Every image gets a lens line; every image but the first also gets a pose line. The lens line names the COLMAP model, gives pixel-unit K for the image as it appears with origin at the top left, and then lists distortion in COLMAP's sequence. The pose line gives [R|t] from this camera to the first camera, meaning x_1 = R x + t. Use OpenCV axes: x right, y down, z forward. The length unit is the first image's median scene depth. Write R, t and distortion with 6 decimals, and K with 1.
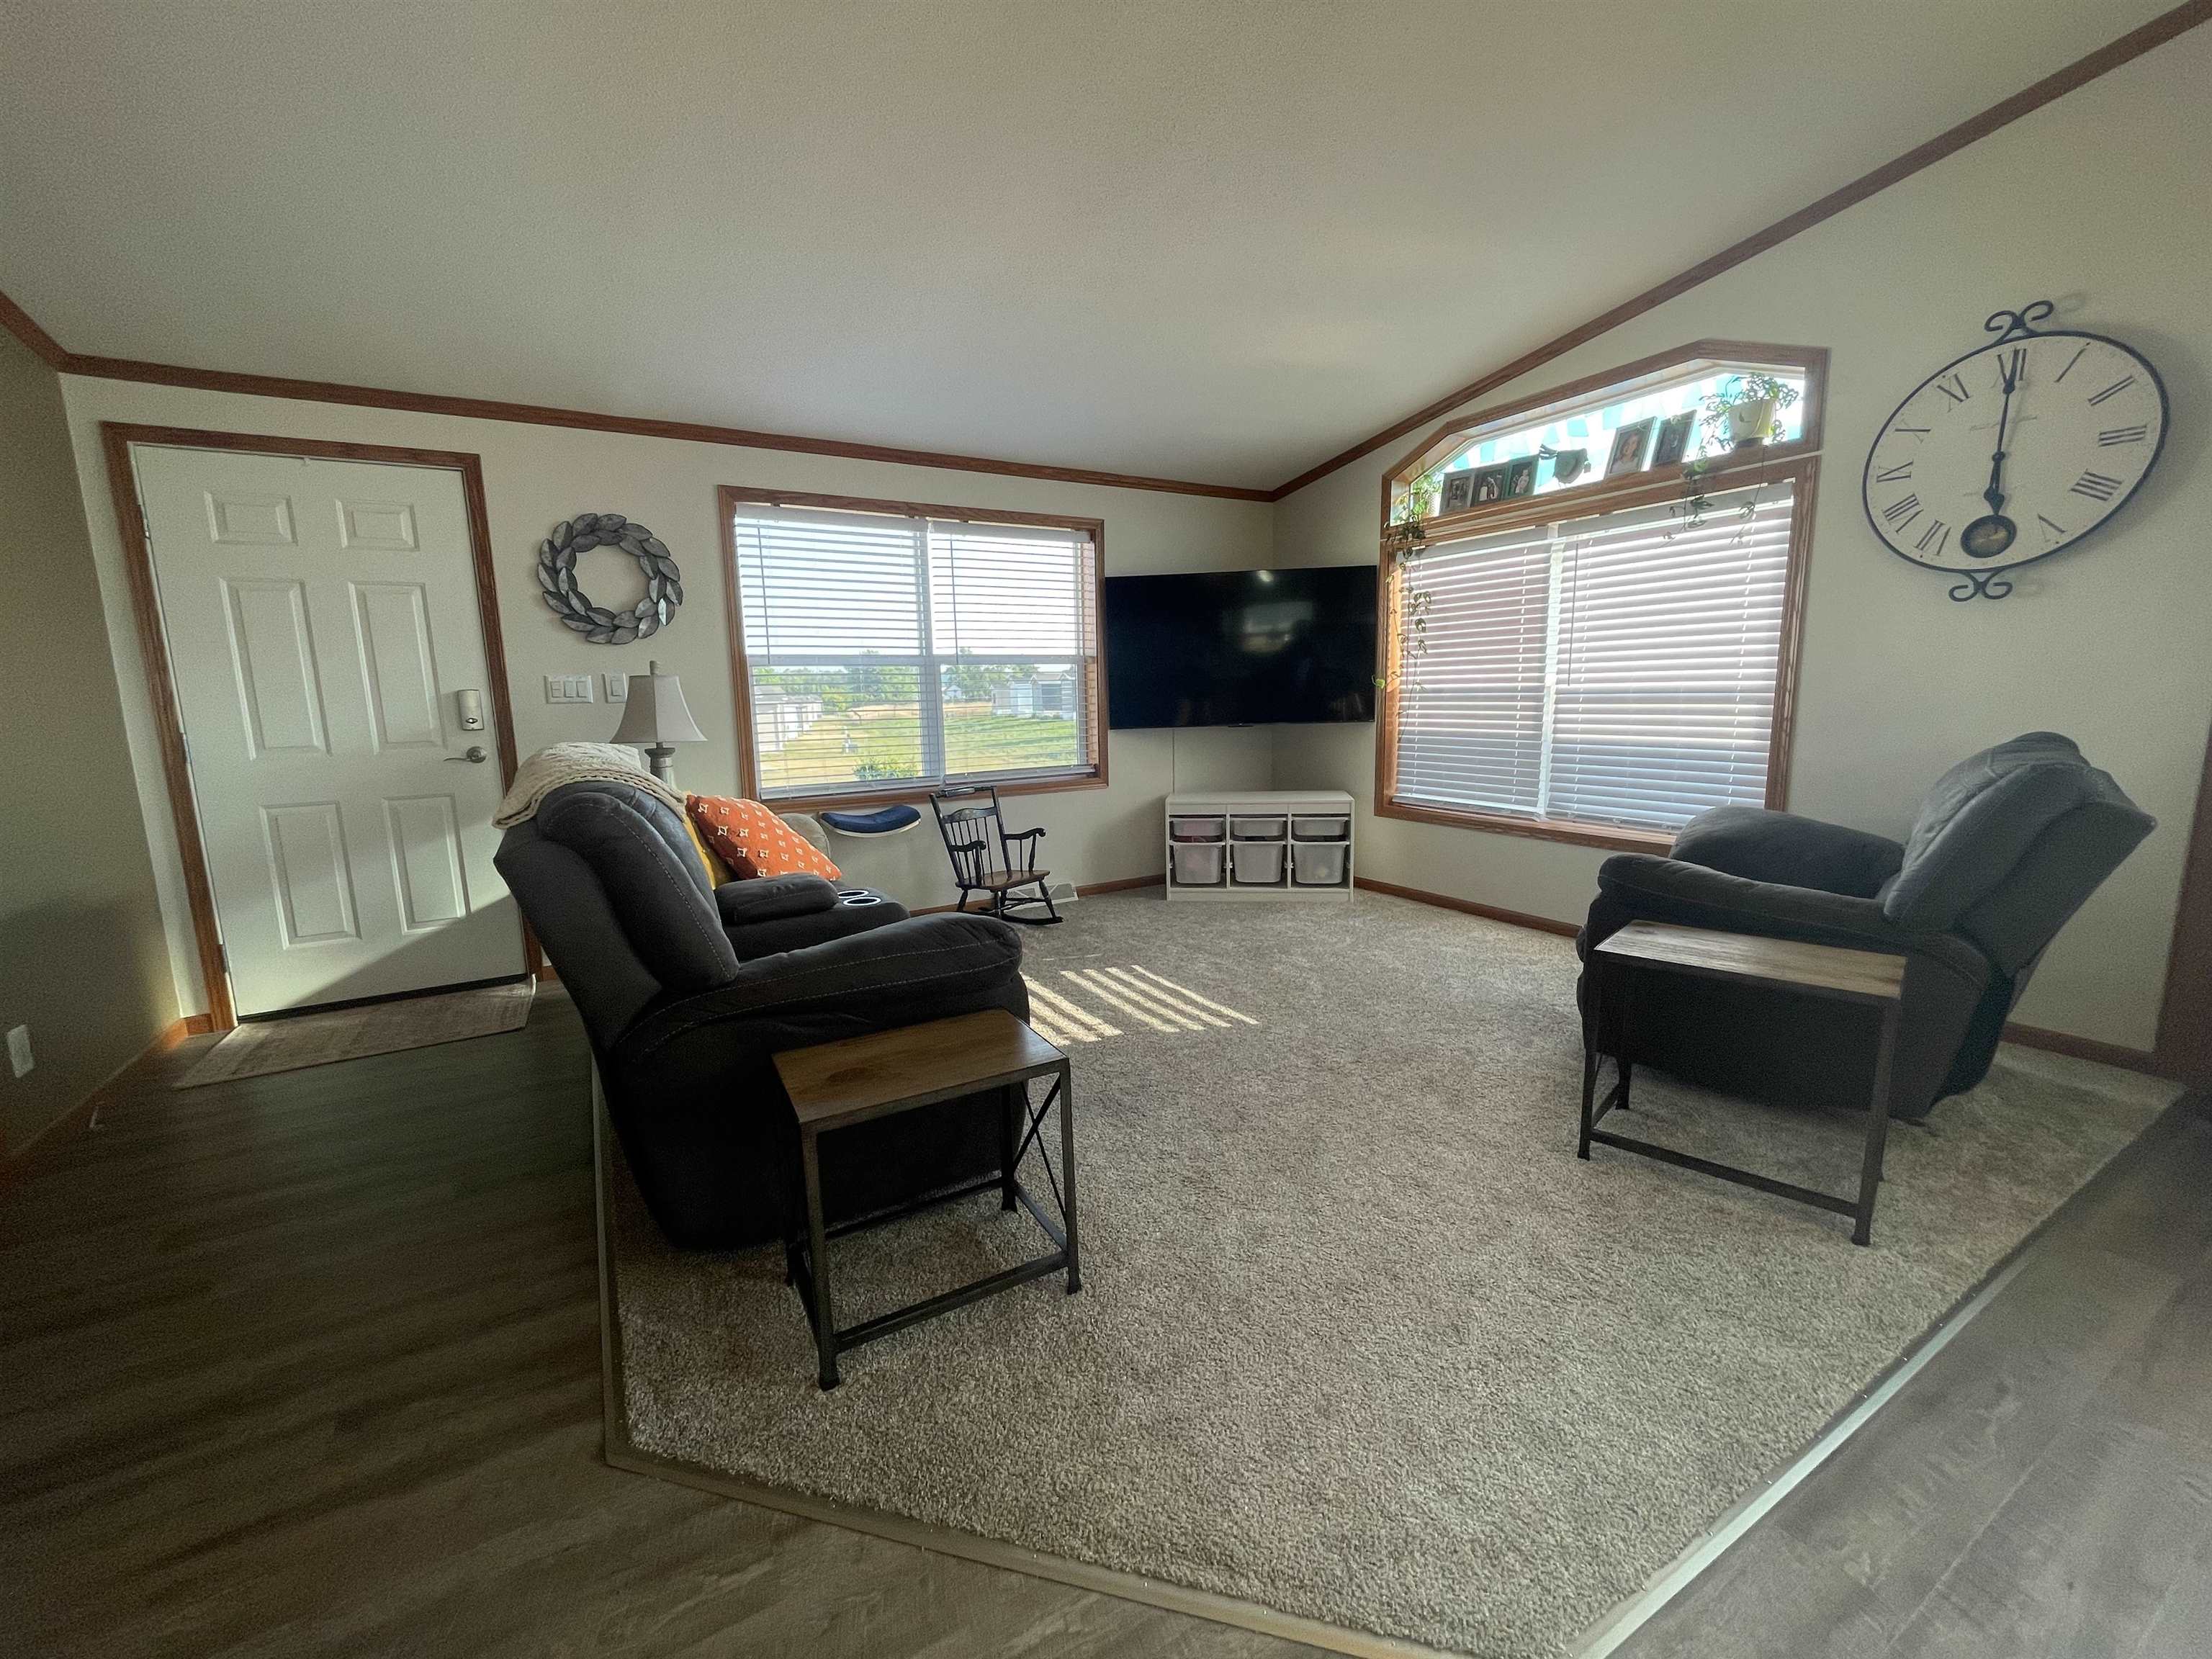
lens RADIAL K [[895.8, 0, 1102.6], [0, 895.8, 831.2], [0, 0, 1]] dist [-0.003220, 0.000697]
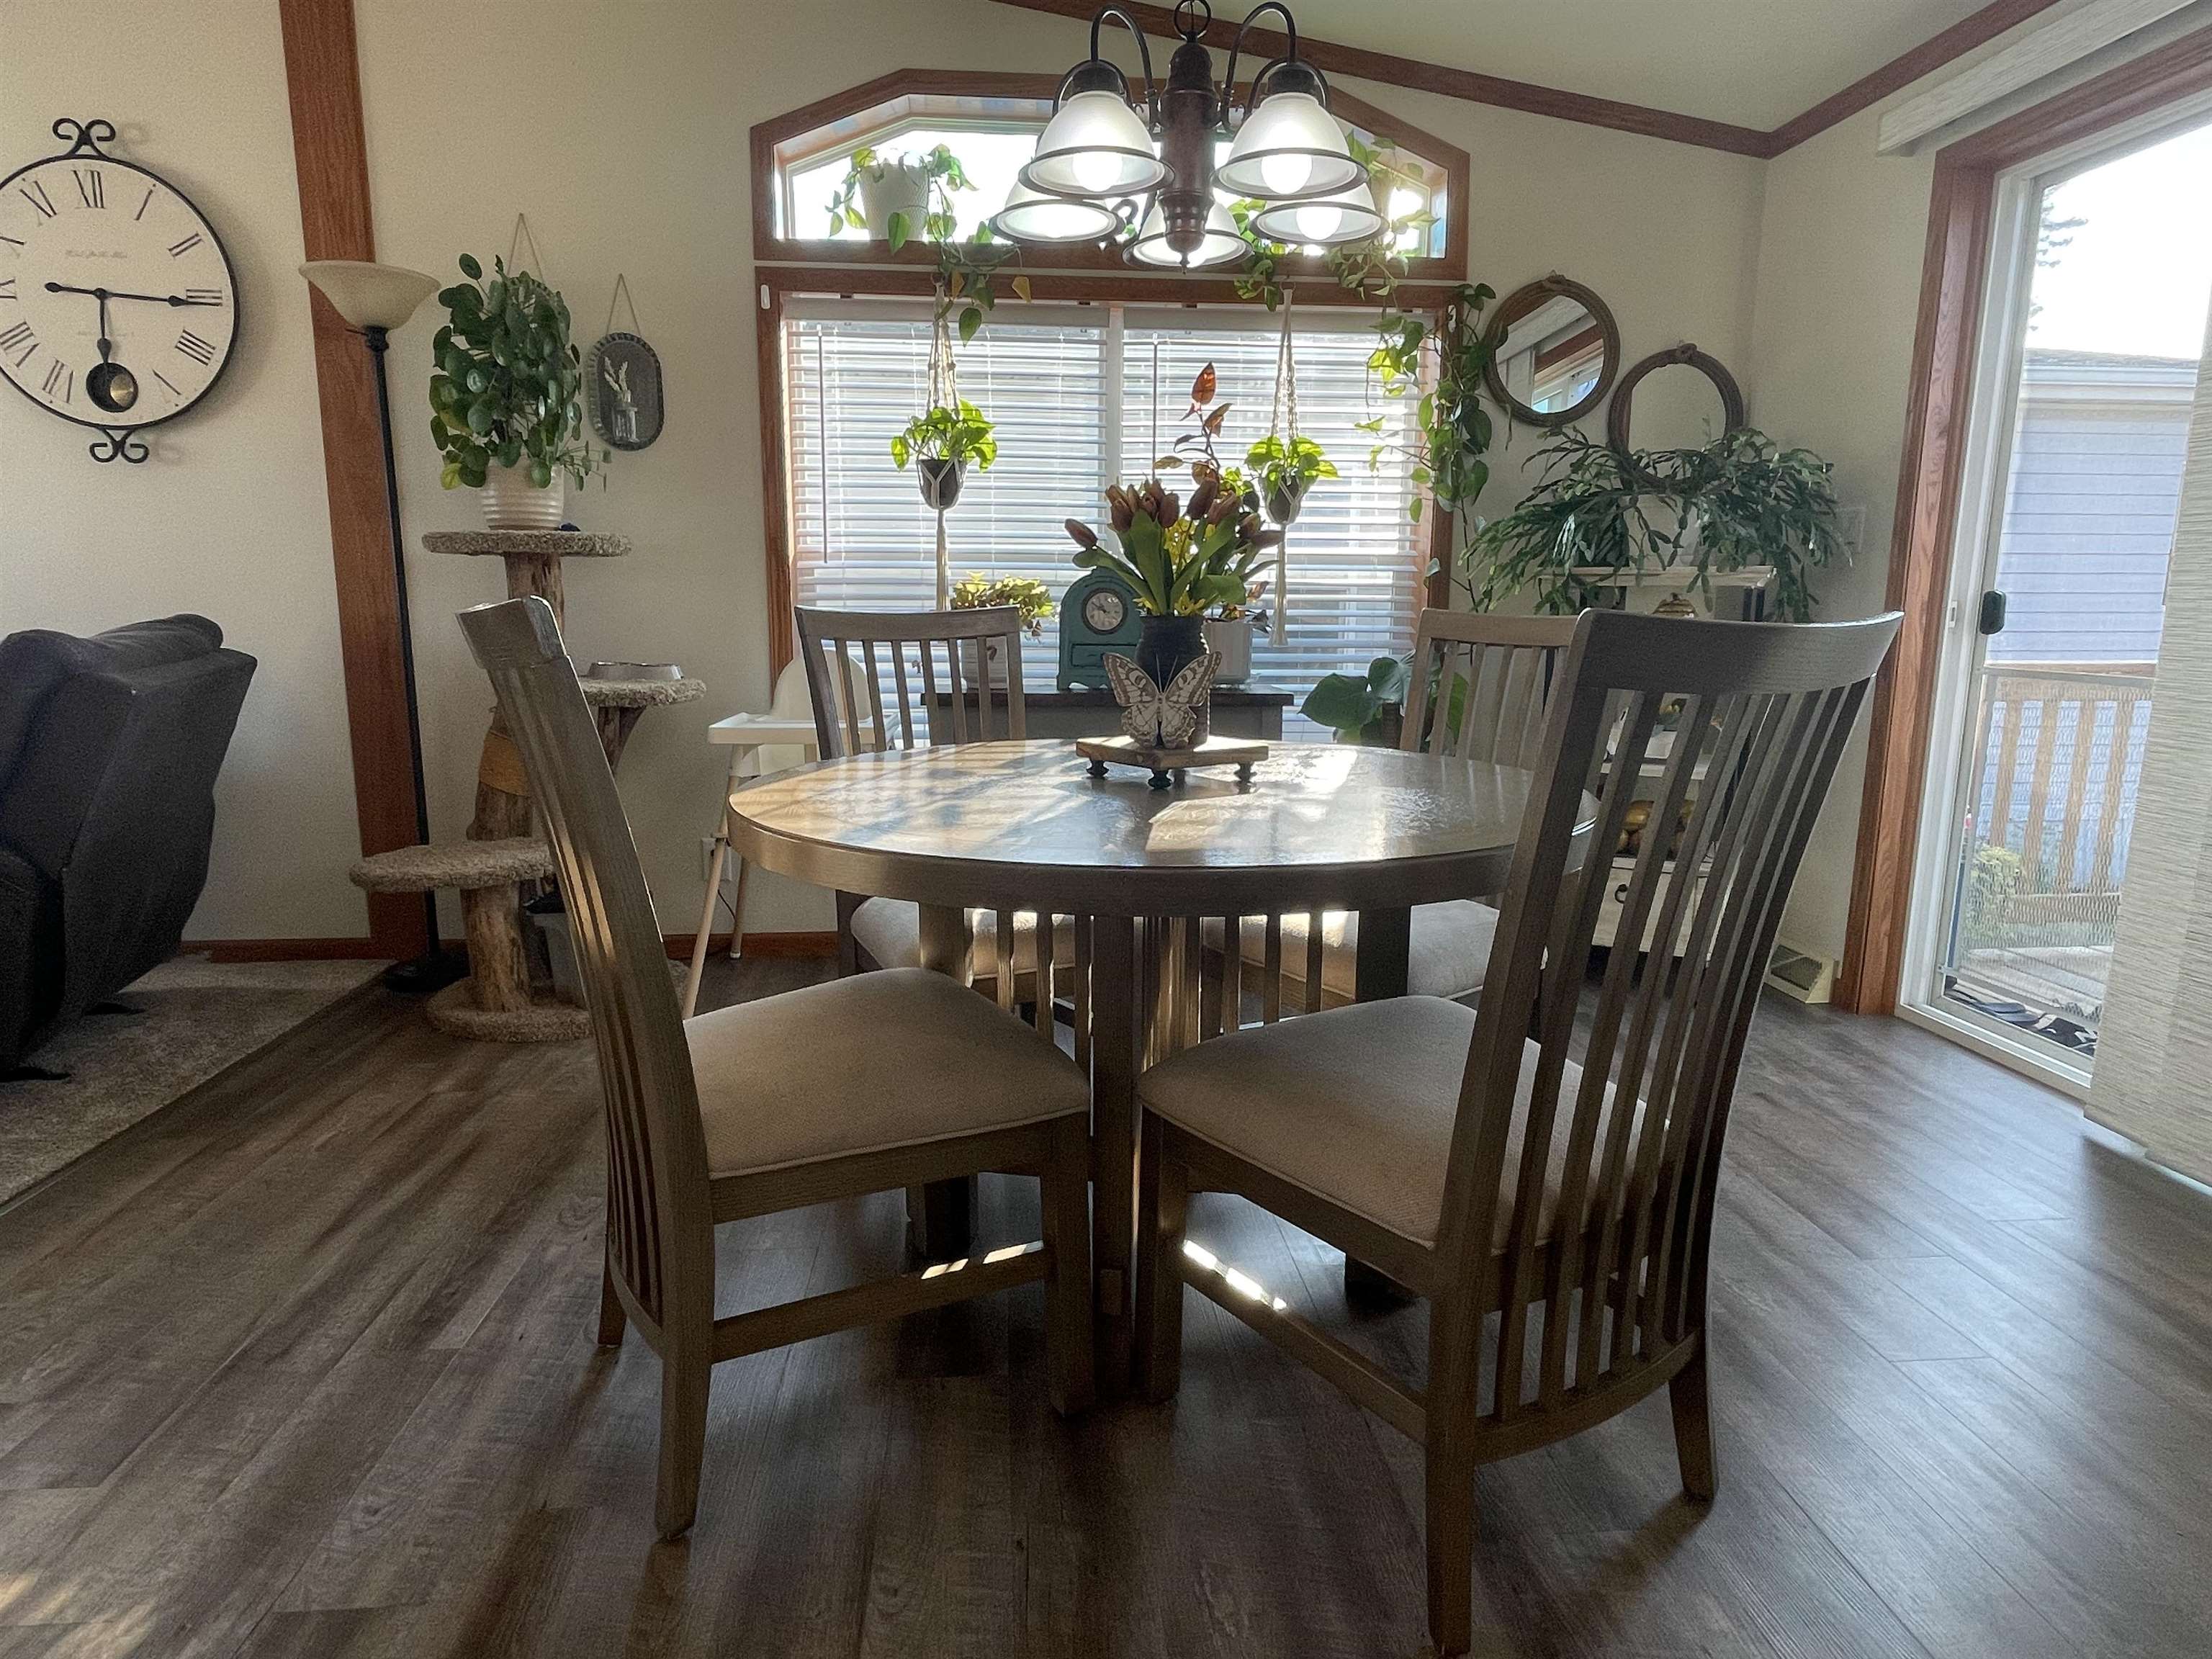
lens RADIAL K [[1260.4, 0, 1110.0], [0, 1260.4, 831.1], [0, 0, 1]] dist [-0.005275, -0.000806]
pose [[0.418648, -0.135456, 0.897990, 0.194666], [0.124673, 0.988024, 0.090914, 0.075216], [-0.899550, 0.073894, 0.430522, -0.260872]]
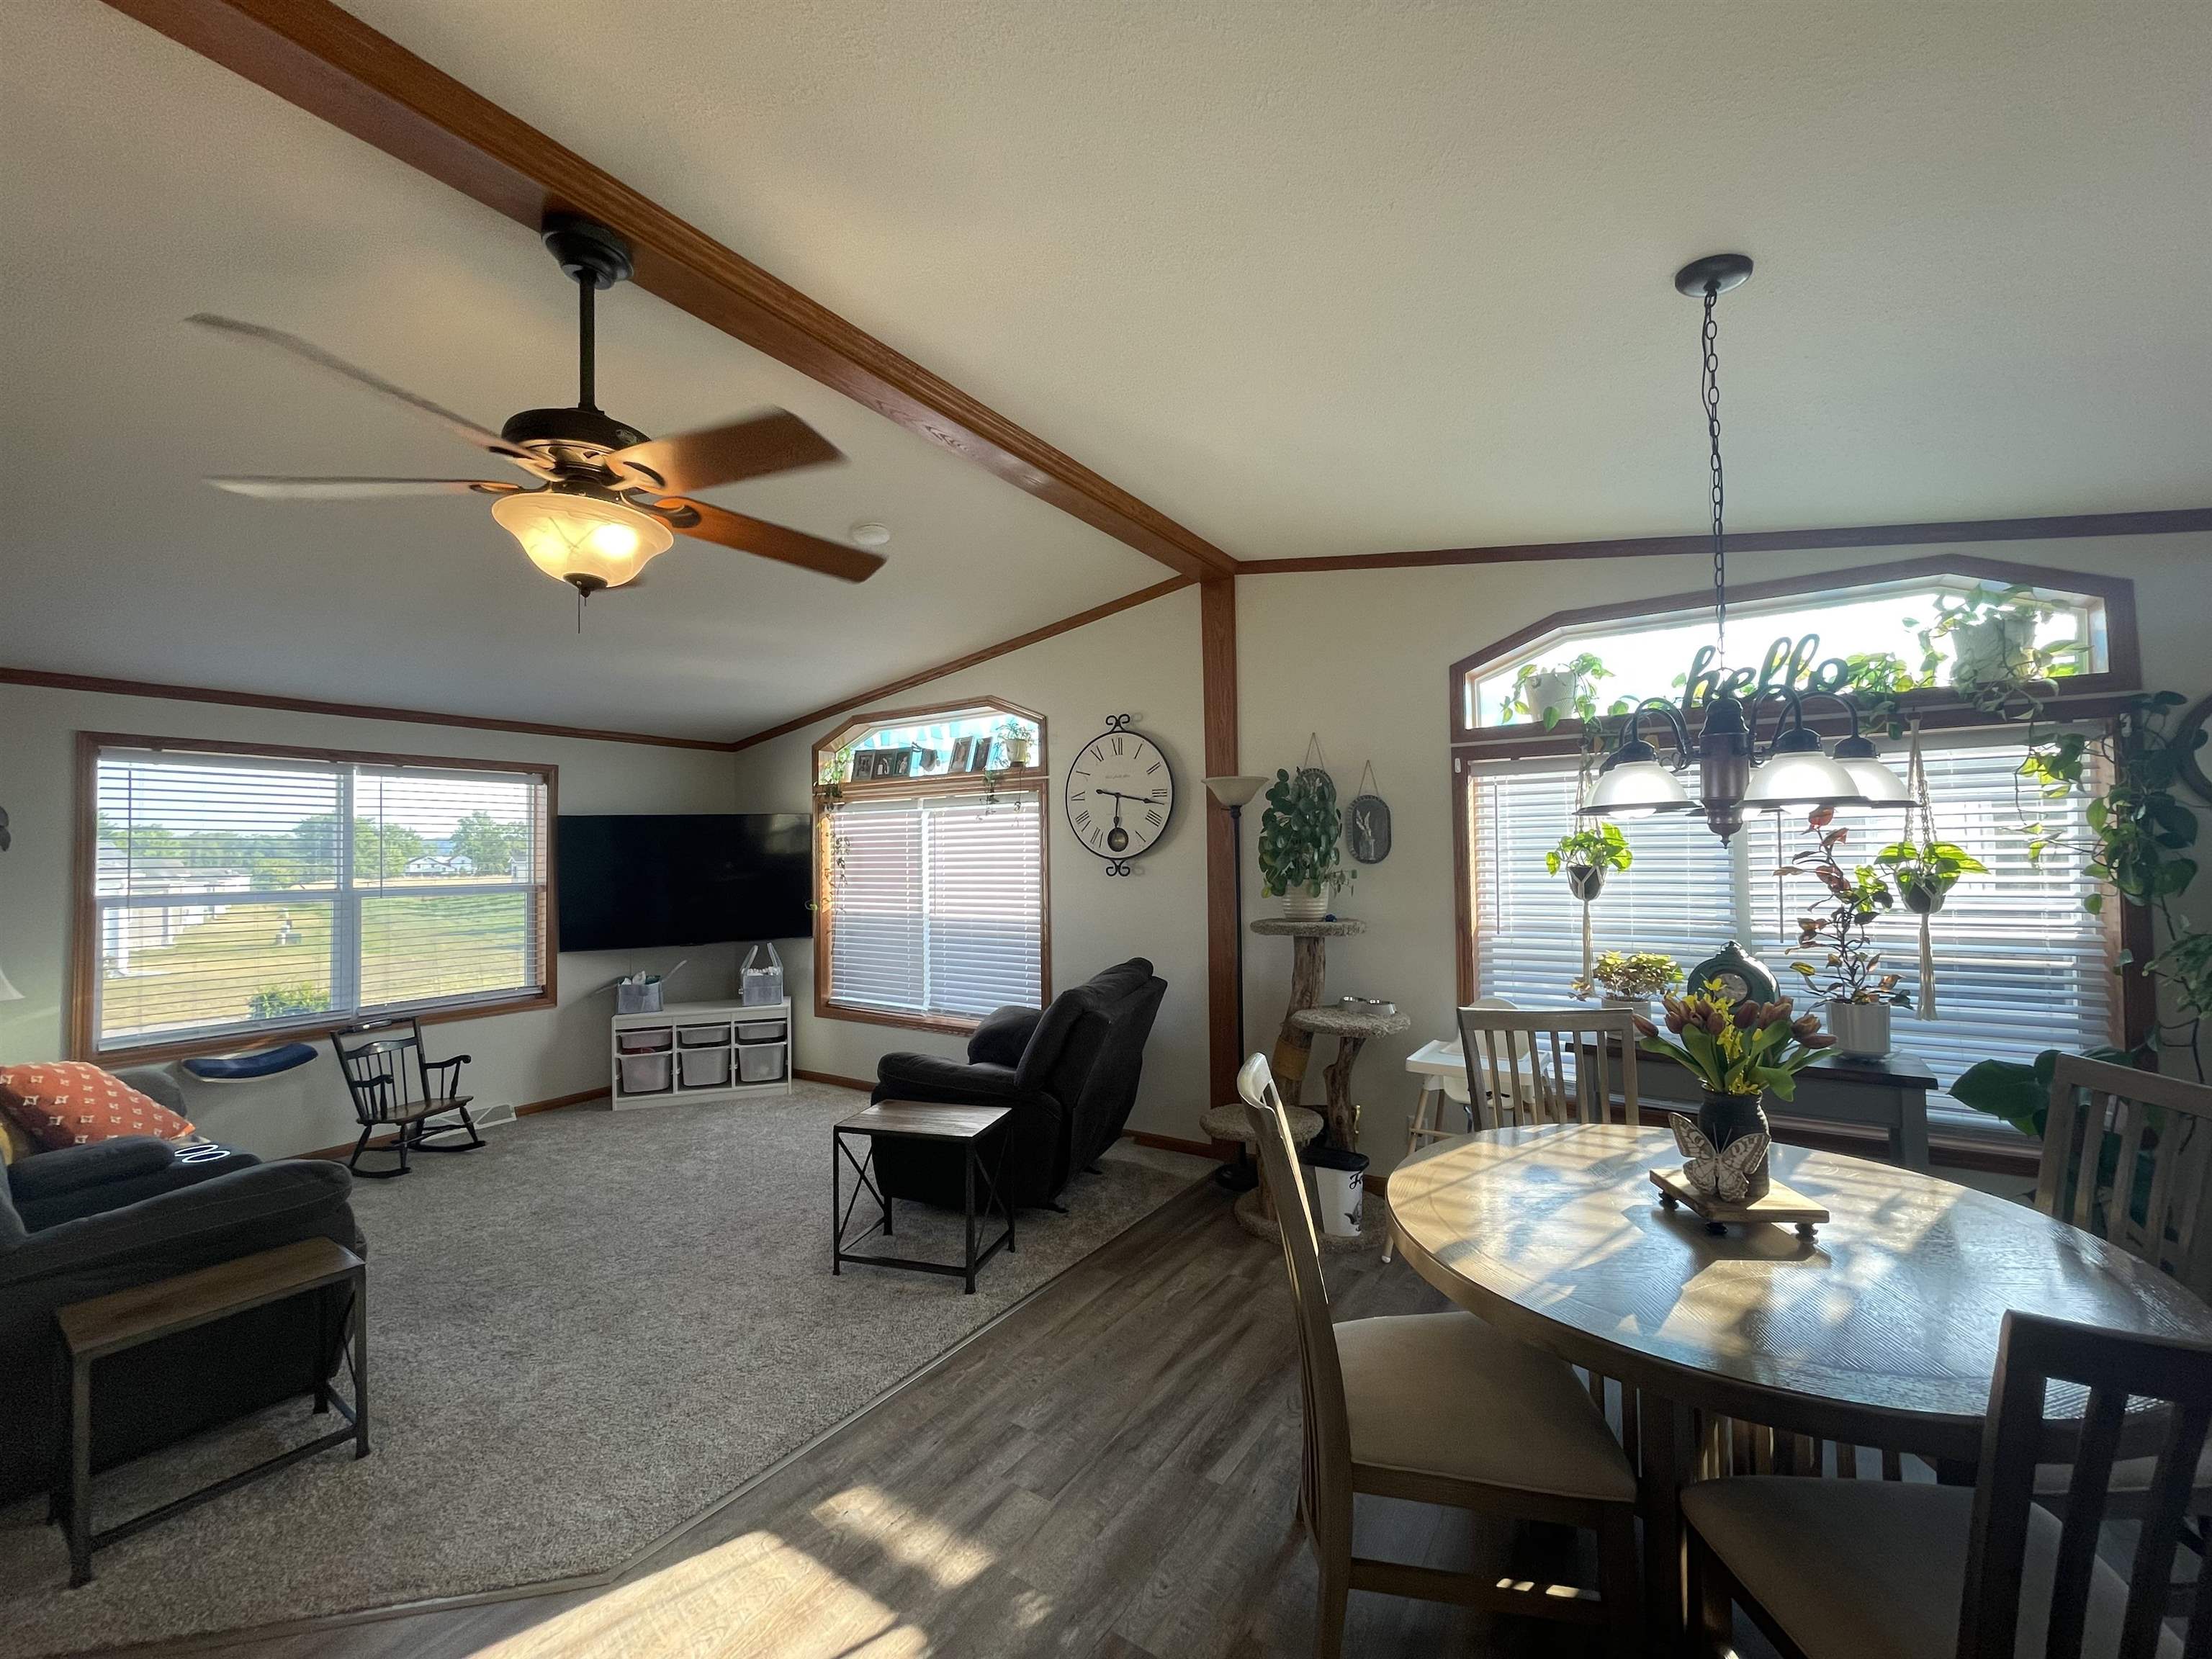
lens RADIAL K [[895.8, 0, 1105.5], [0, 895.8, 831.1], [0, 0, 1]] dist [-0.003220, 0.000697]
pose [[0.895900, 0.021146, 0.443752, 0.163275], [0.063292, 0.982602, -0.174606, -0.037989], [-0.439724, 0.184515, 0.878975, -0.370585]]
